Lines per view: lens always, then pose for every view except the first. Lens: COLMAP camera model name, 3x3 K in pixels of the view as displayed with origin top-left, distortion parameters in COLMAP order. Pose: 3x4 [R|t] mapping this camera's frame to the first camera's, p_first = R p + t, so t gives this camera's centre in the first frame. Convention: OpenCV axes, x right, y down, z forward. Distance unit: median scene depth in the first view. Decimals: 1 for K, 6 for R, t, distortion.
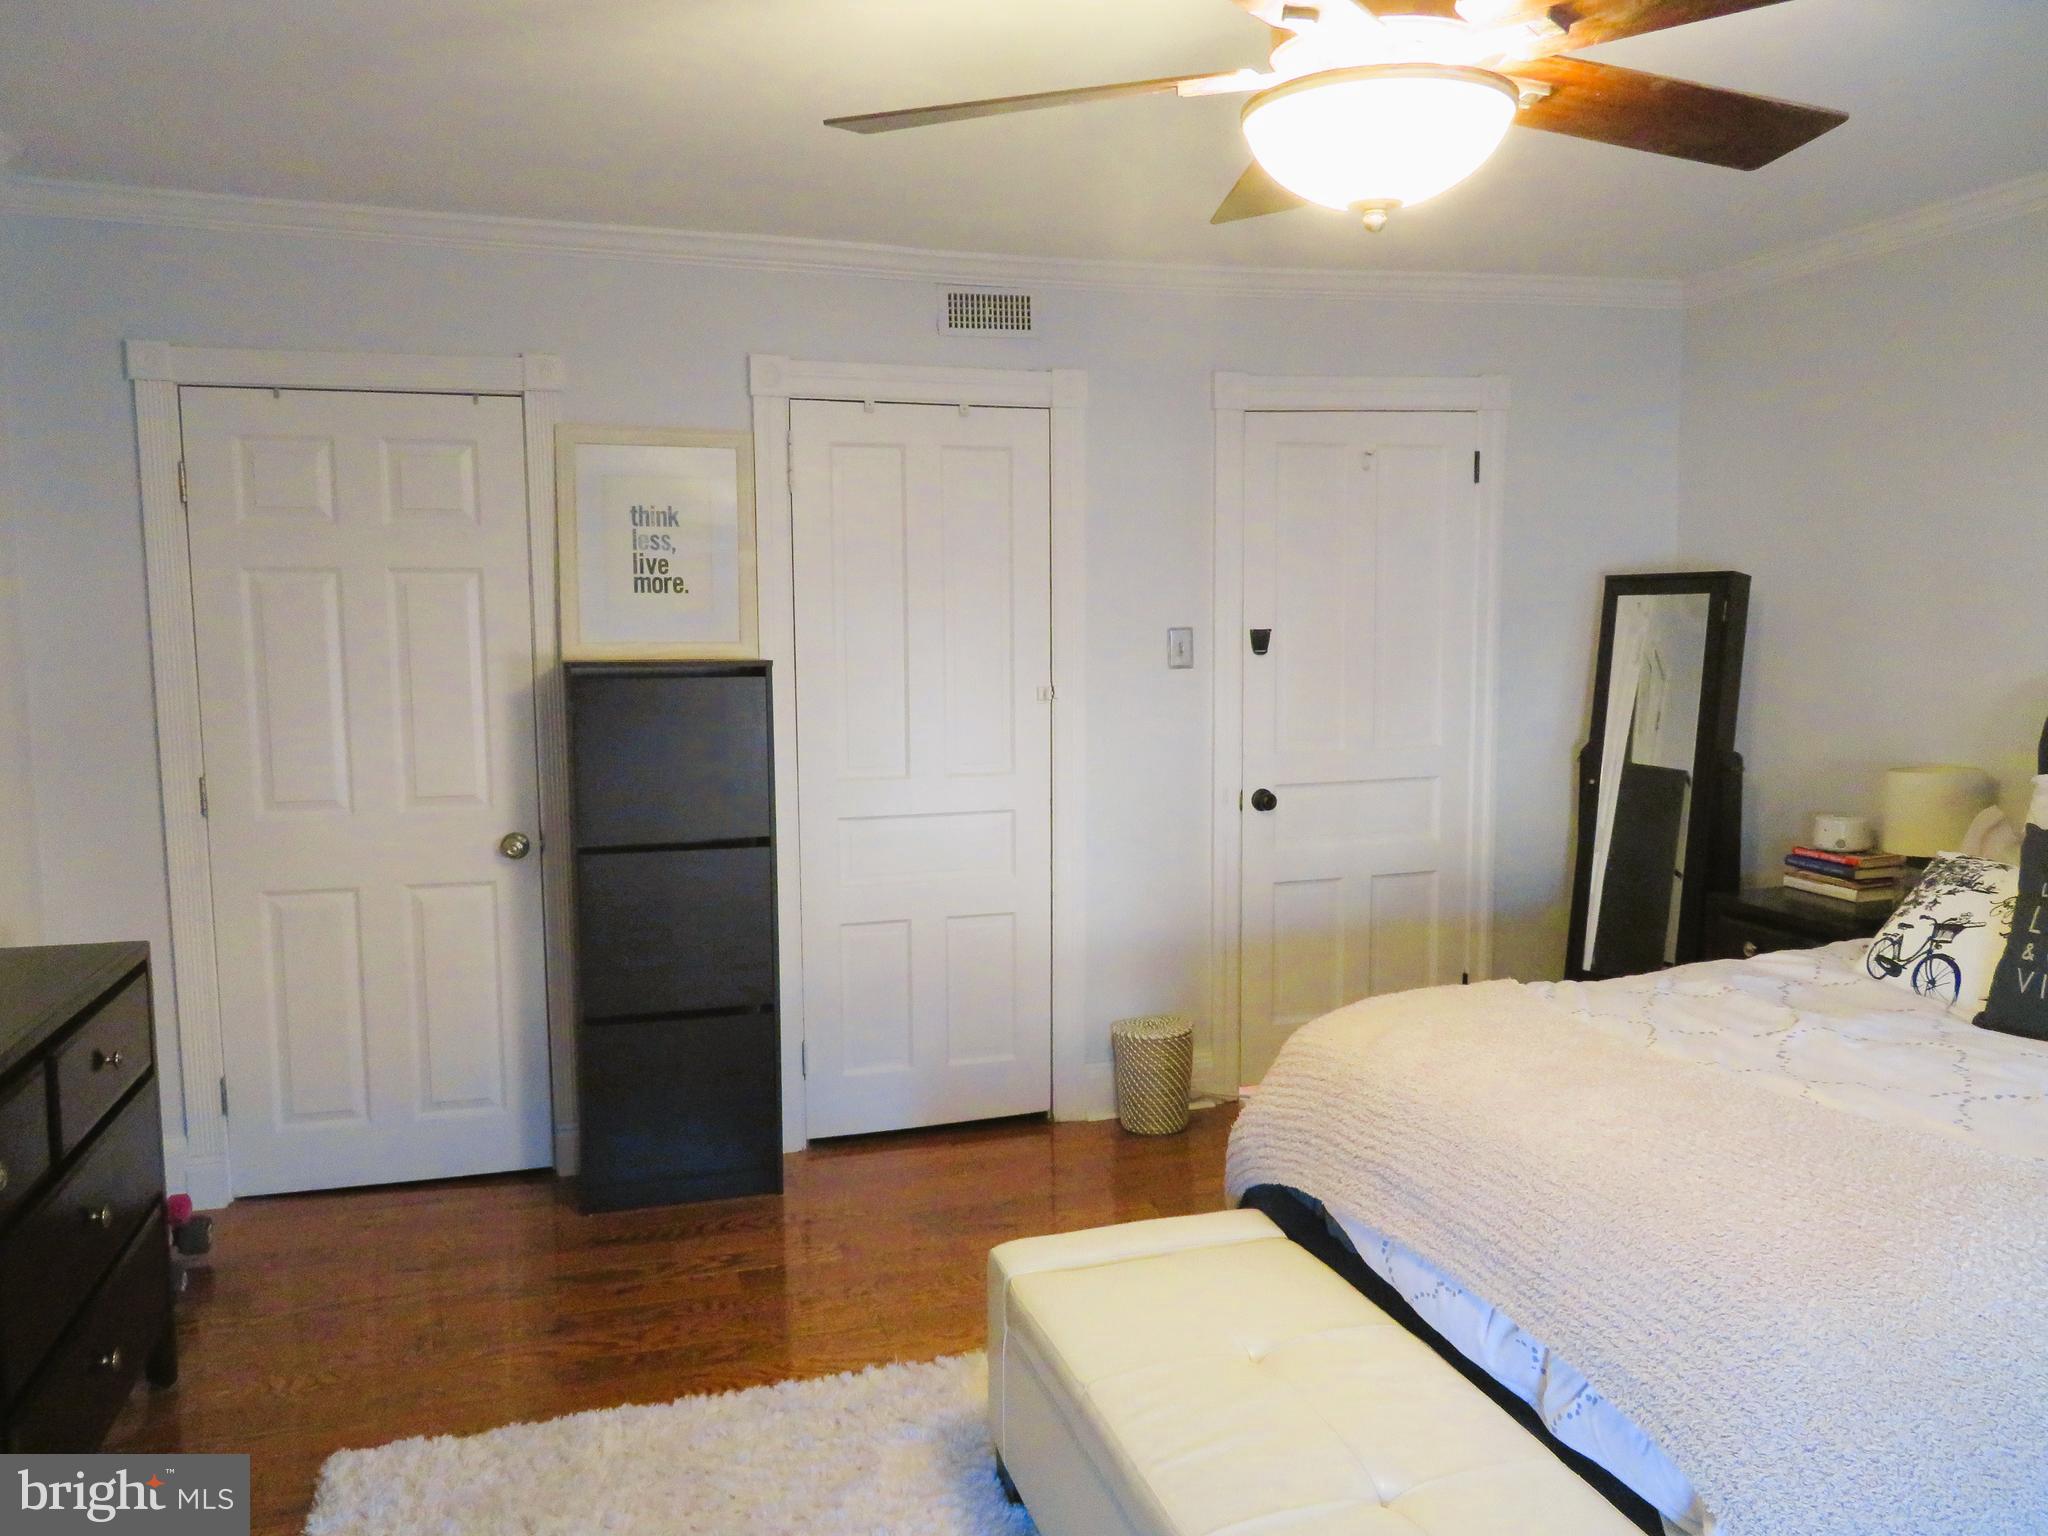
lens RADIAL K [[1464.9, 0, 1009.6], [0, 1464.9, 770.8], [0, 0, 1]] dist [-0.016383, 0.001494]
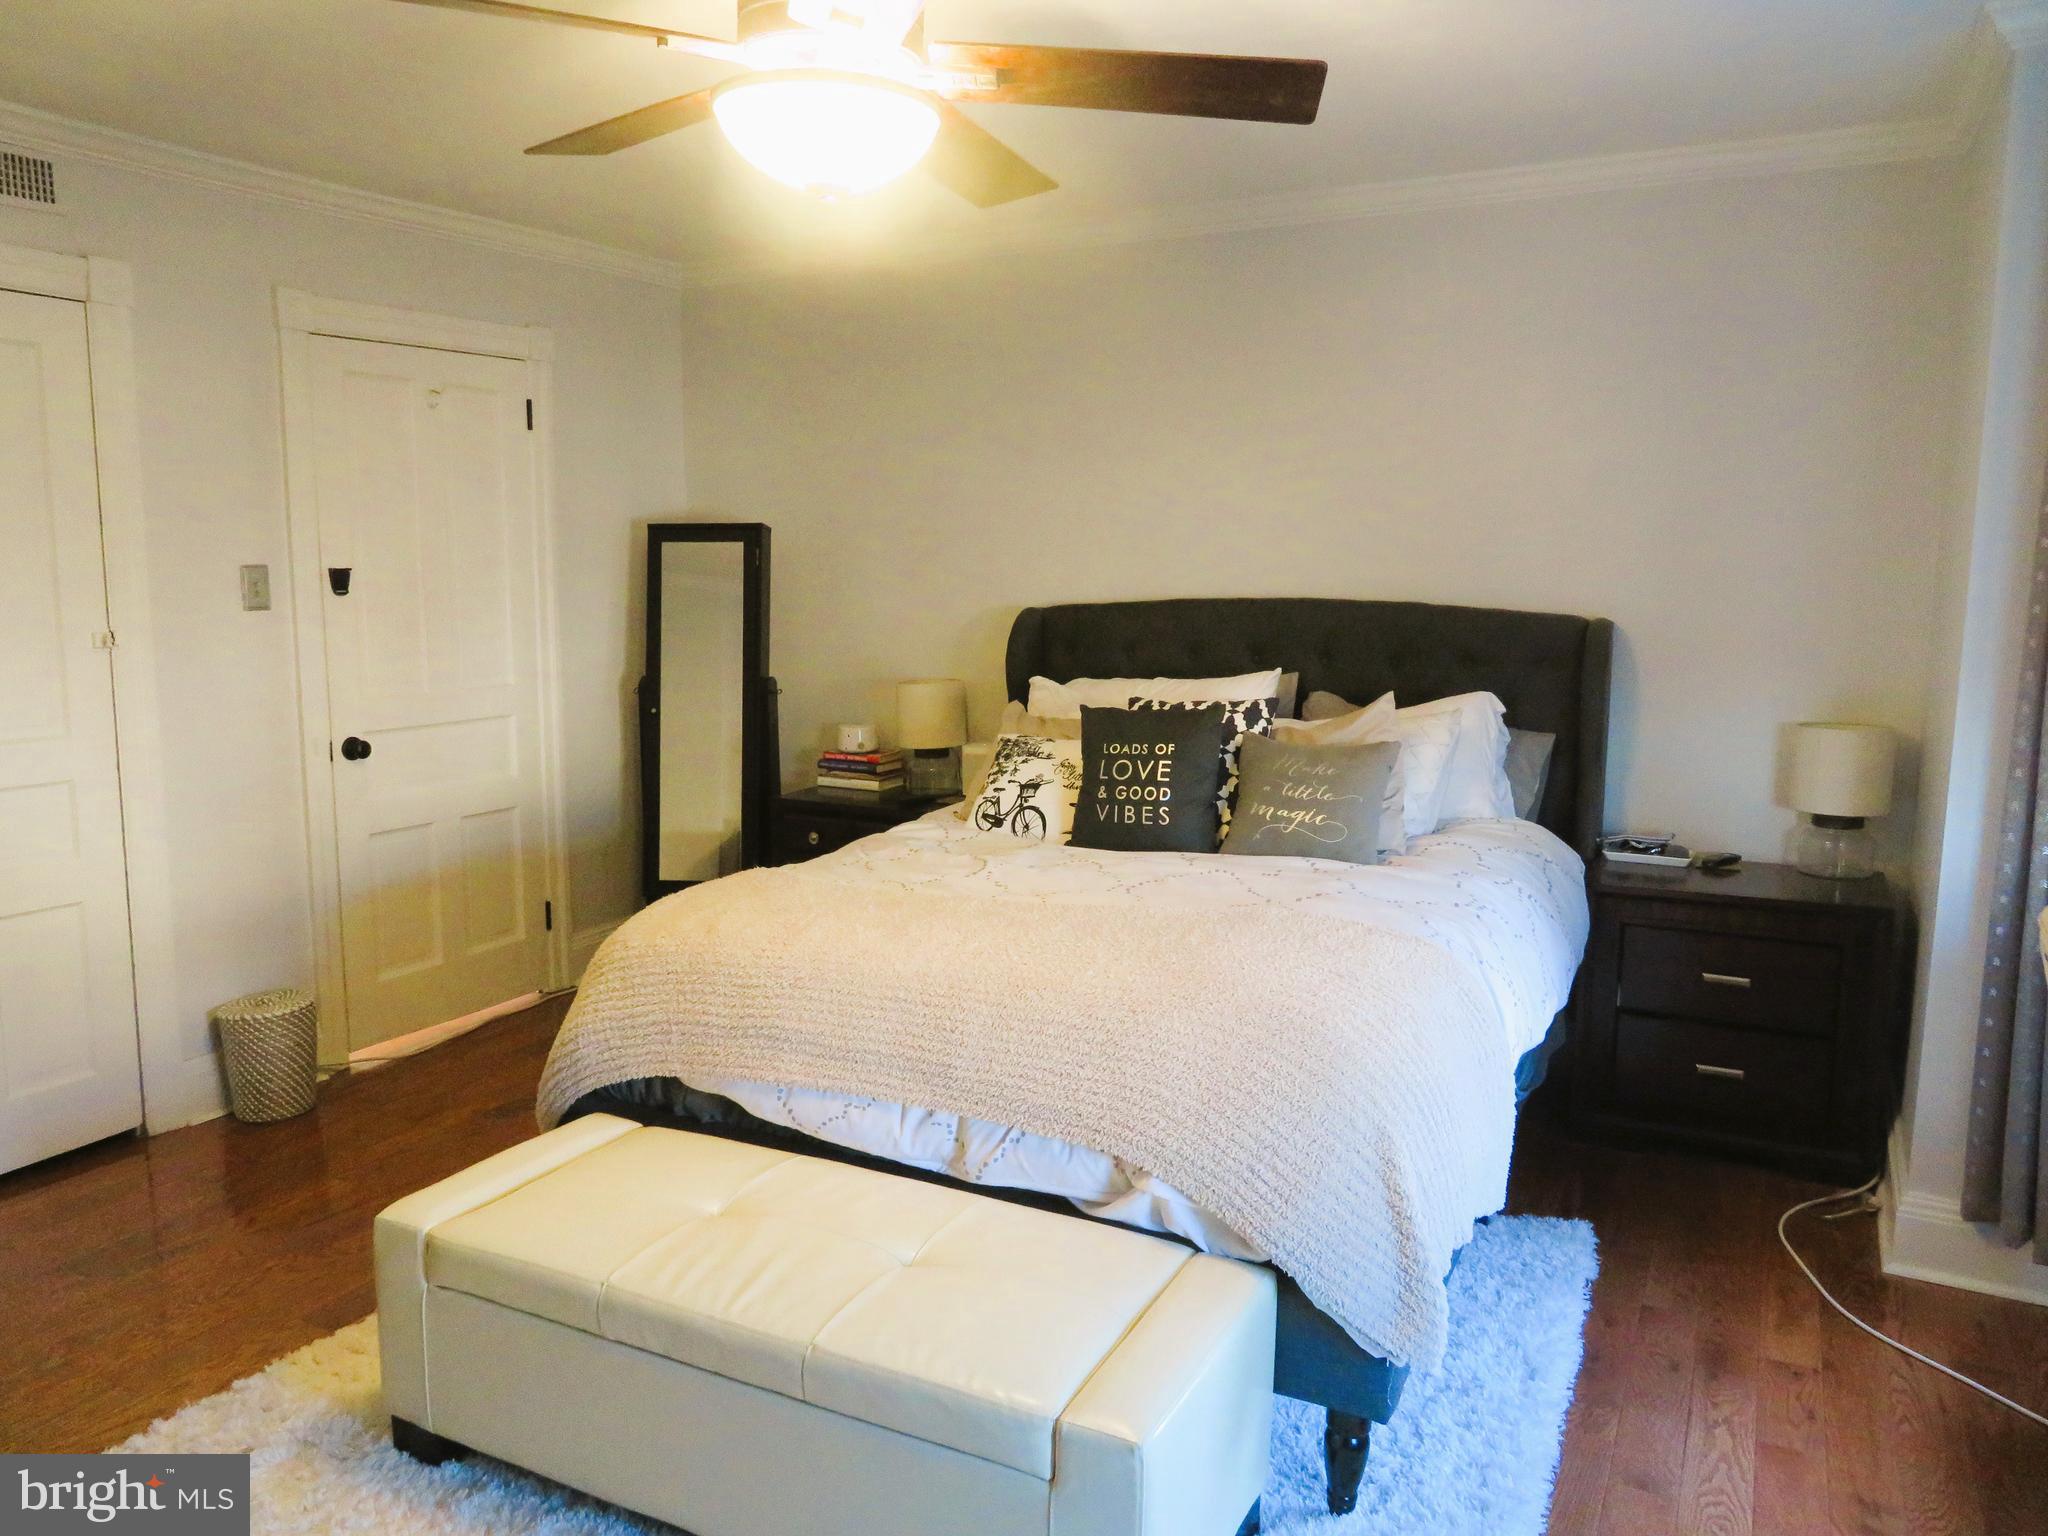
lens RADIAL K [[1464.9, 0, 1021.3], [0, 1464.9, 775.4], [0, 0, 1]] dist [-0.016383, 0.001494]
pose [[0.691533, -0.086480, 0.717150, -0.240846], [0.064609, 0.996233, 0.057834, 0.011922], [-0.719450, 0.006340, 0.694515, 0.033787]]
